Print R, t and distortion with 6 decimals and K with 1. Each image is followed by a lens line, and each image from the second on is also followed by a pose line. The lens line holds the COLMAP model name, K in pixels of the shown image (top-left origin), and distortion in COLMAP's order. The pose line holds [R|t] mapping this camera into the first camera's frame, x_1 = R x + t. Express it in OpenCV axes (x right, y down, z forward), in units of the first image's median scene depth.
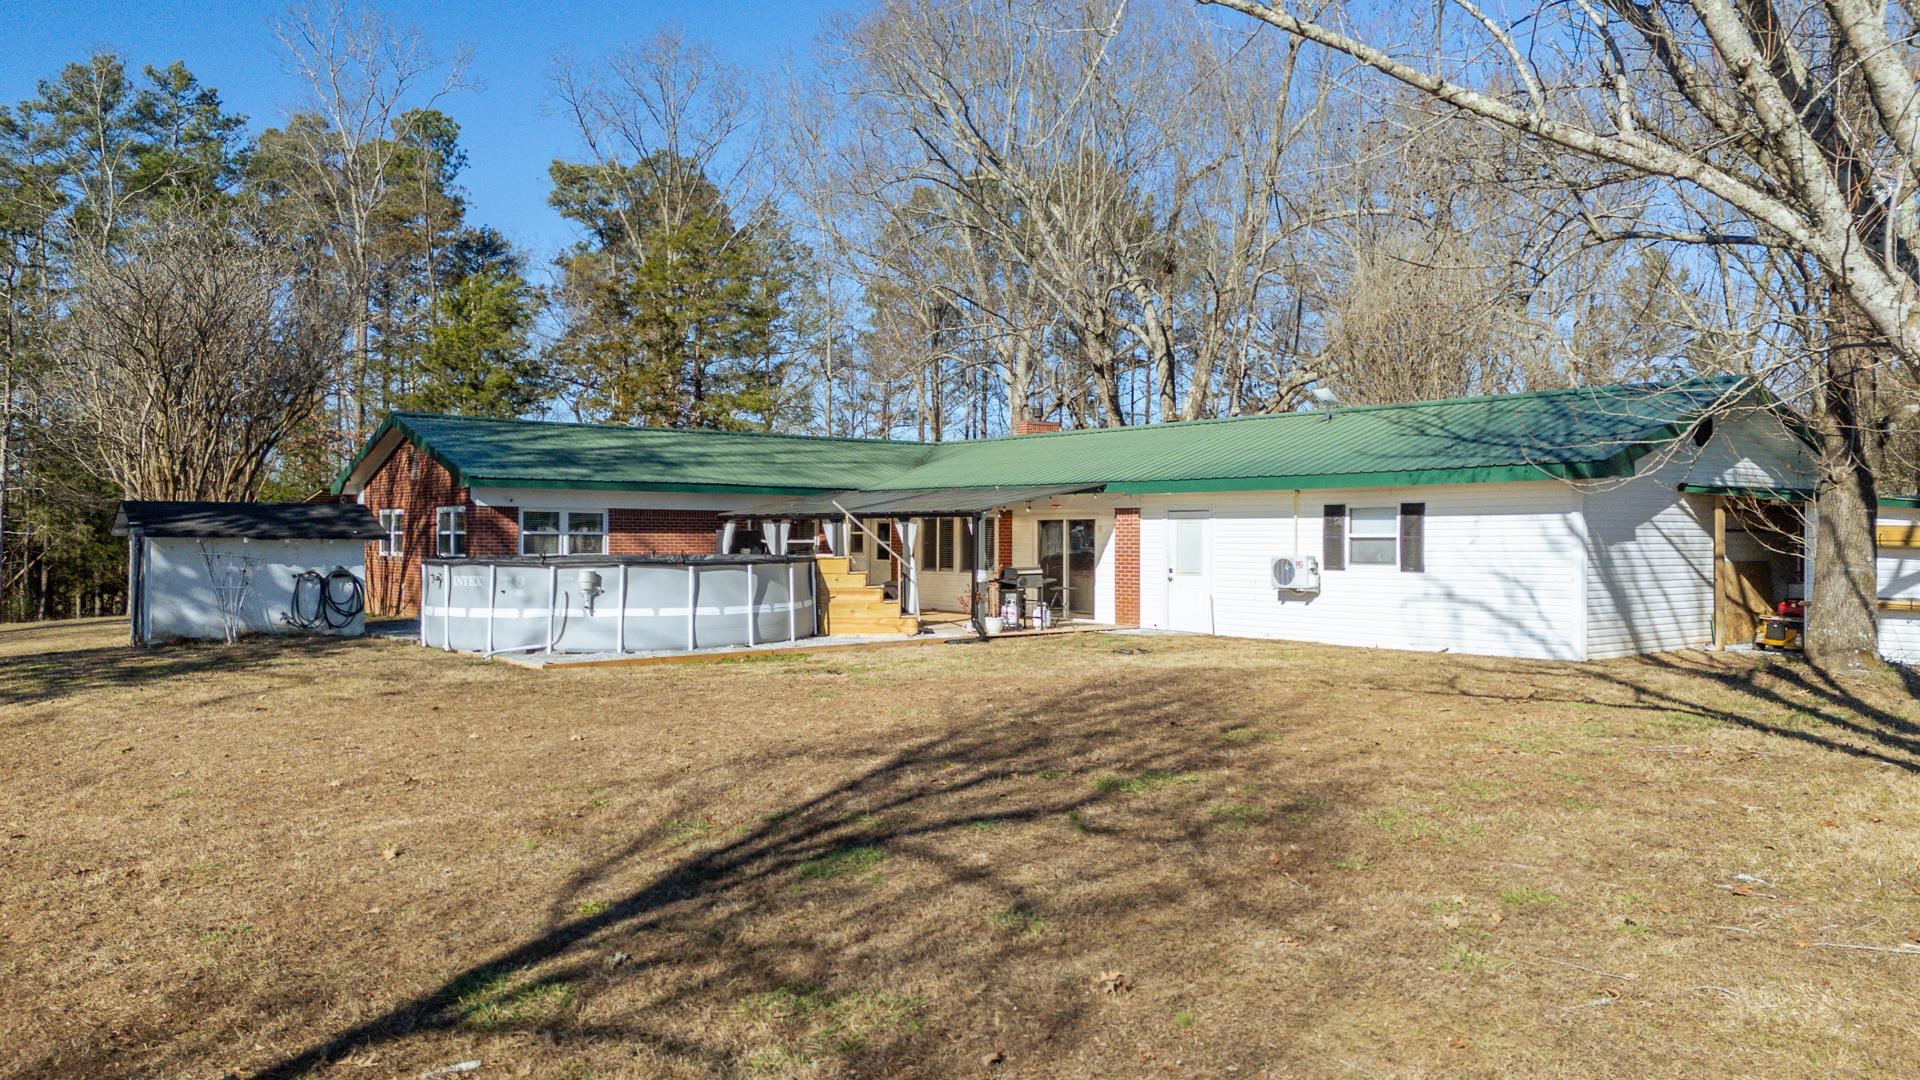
lens RADIAL K [[1442.0, 0, 960.0], [0, 1442.0, 540.0], [0, 0, 1]] dist [0.078899, 0.000943]
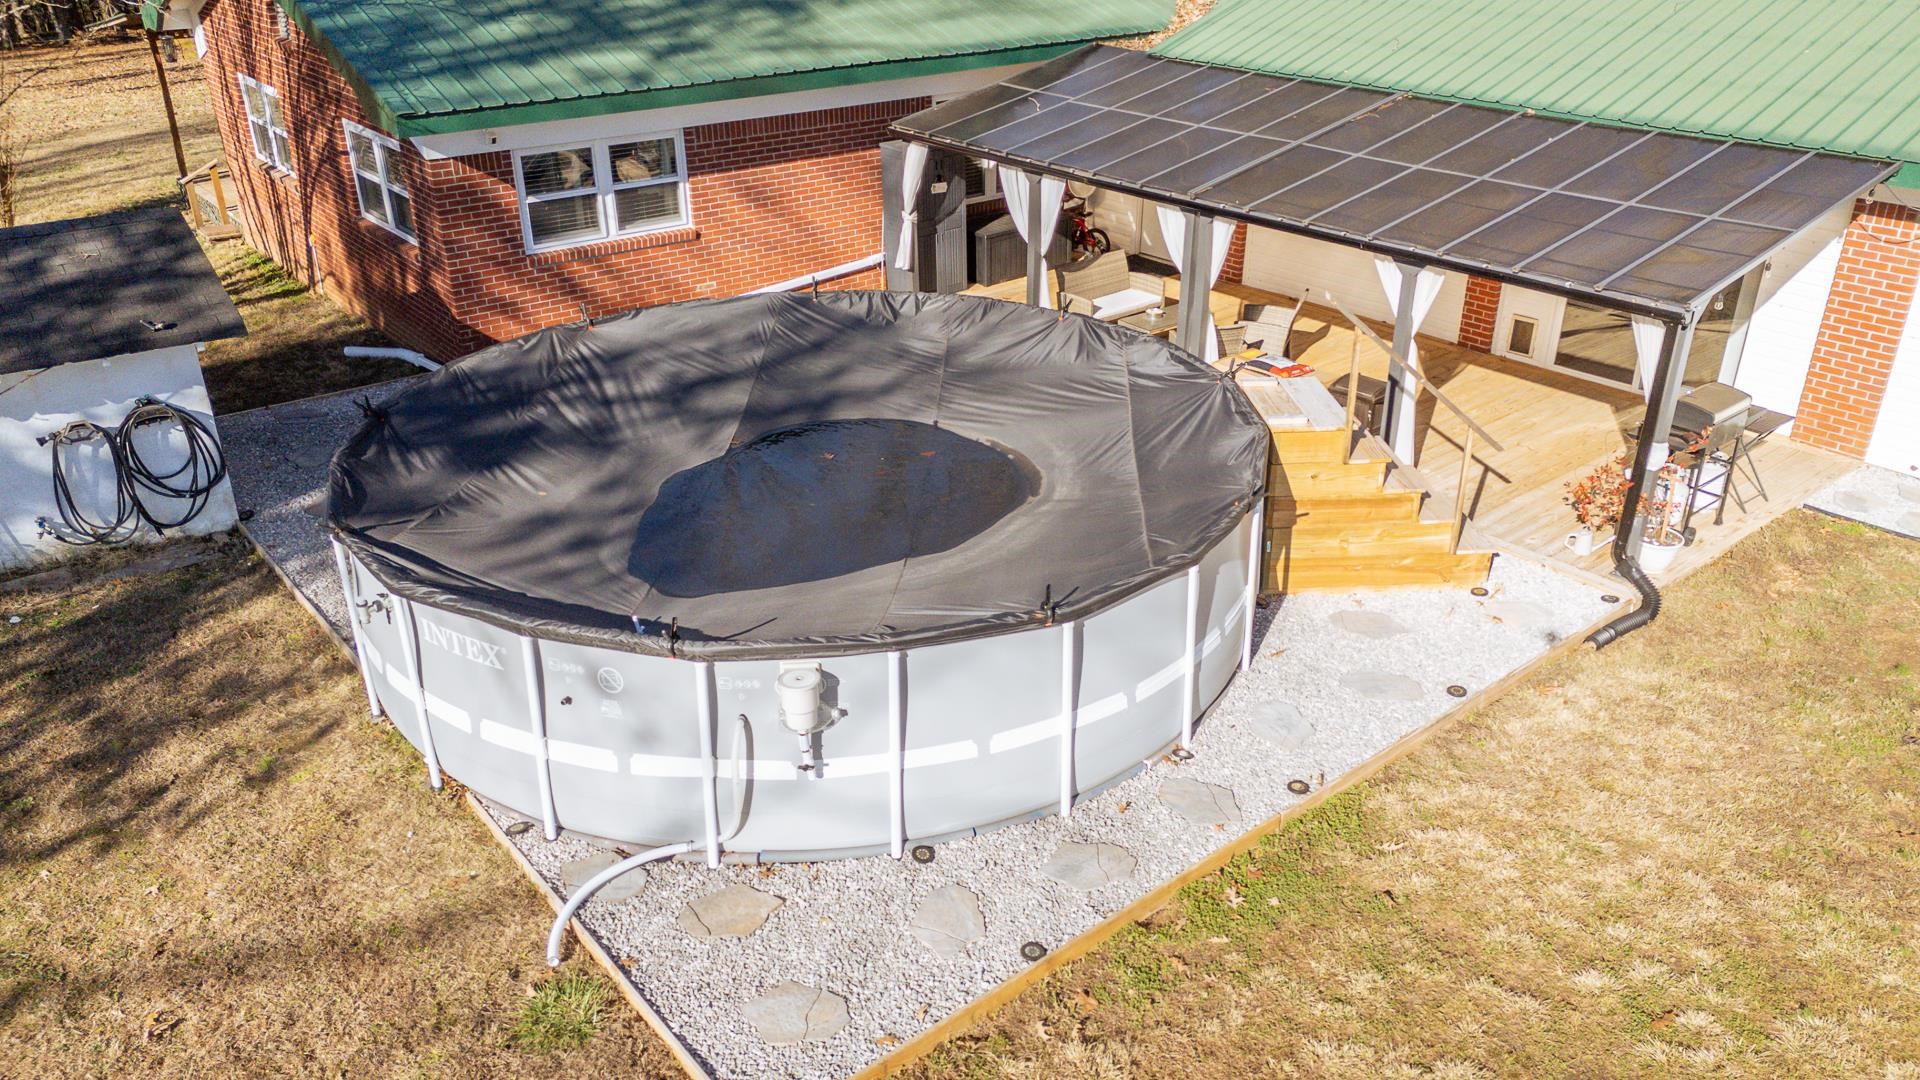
lens RADIAL K [[1442.0, 0, 960.0], [0, 1442.0, 540.0], [0, 0, 1]] dist [0.078899, 0.000943]
pose [[0.999898, -0.012197, 0.007443, -0.183556], [0.007838, 0.903735, 0.428020, -0.132031], [-0.011947, -0.427918, 0.903739, 0.578170]]
